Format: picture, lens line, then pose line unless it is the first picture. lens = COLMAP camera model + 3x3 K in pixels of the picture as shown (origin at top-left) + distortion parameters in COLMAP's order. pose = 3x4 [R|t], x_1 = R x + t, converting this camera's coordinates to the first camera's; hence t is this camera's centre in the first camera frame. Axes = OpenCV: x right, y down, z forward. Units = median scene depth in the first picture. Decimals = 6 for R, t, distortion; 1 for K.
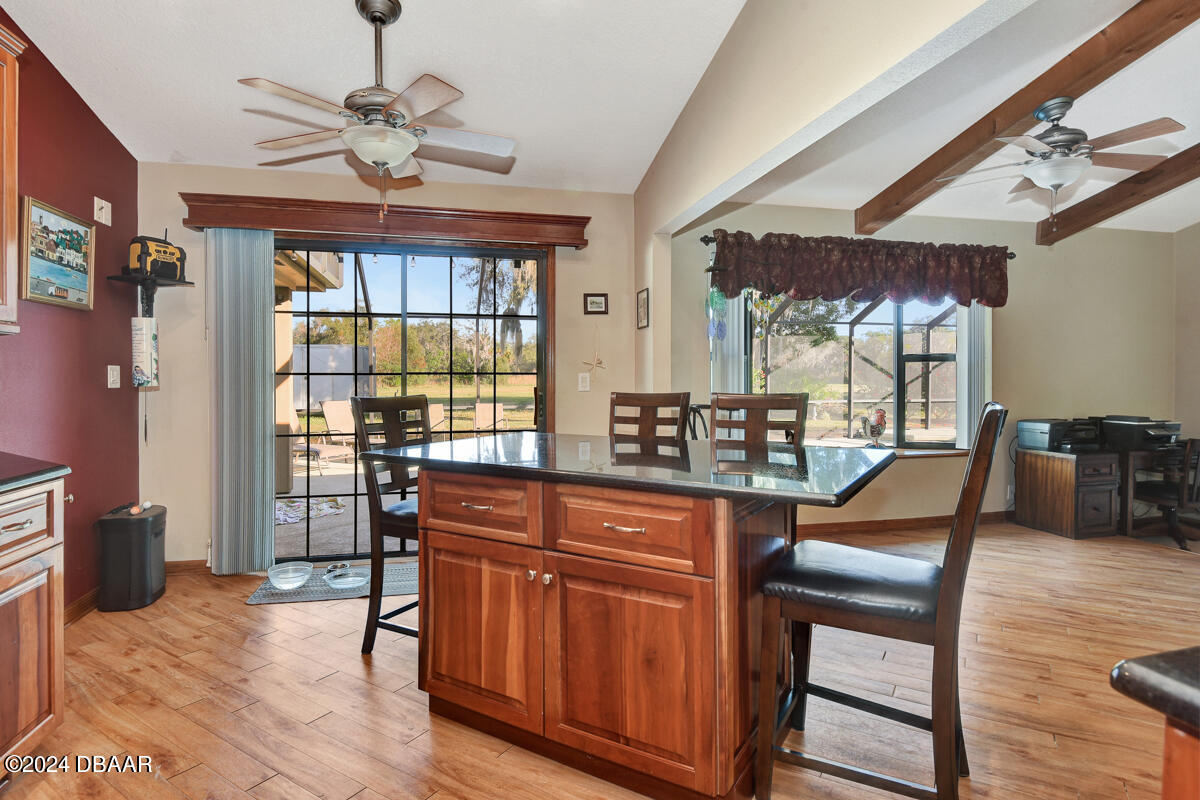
lens RADIAL K [[625.6, 0, 595.4], [0, 625.6, 383.6], [0, 0, 1]] dist [0.018967, -0.000140]
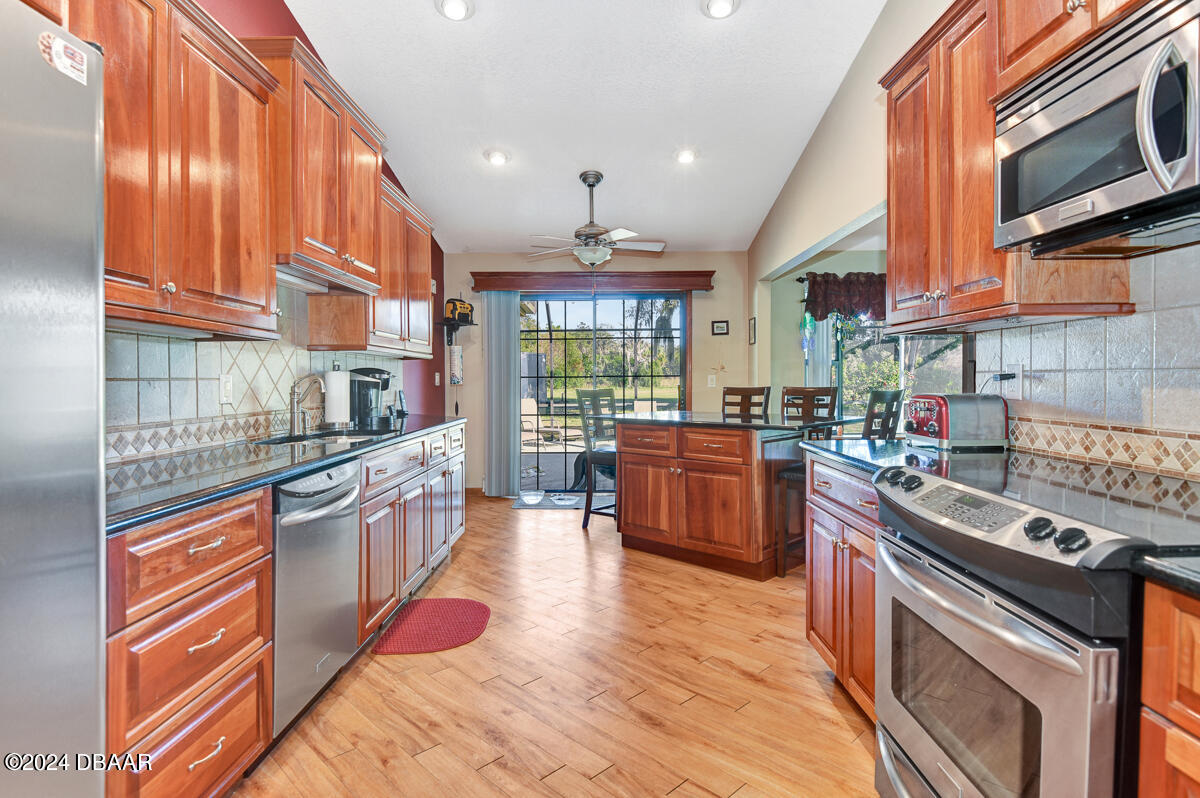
lens RADIAL K [[625.6, 0, 595.4], [0, 625.6, 382.6], [0, 0, 1]] dist [0.018967, -0.000140]
pose [[0.970650, -0.003887, -0.240467, 0.094455], [0.002423, 0.999977, -0.006382, 0.012048], [0.240486, 0.005612, 0.970636, -0.668965]]
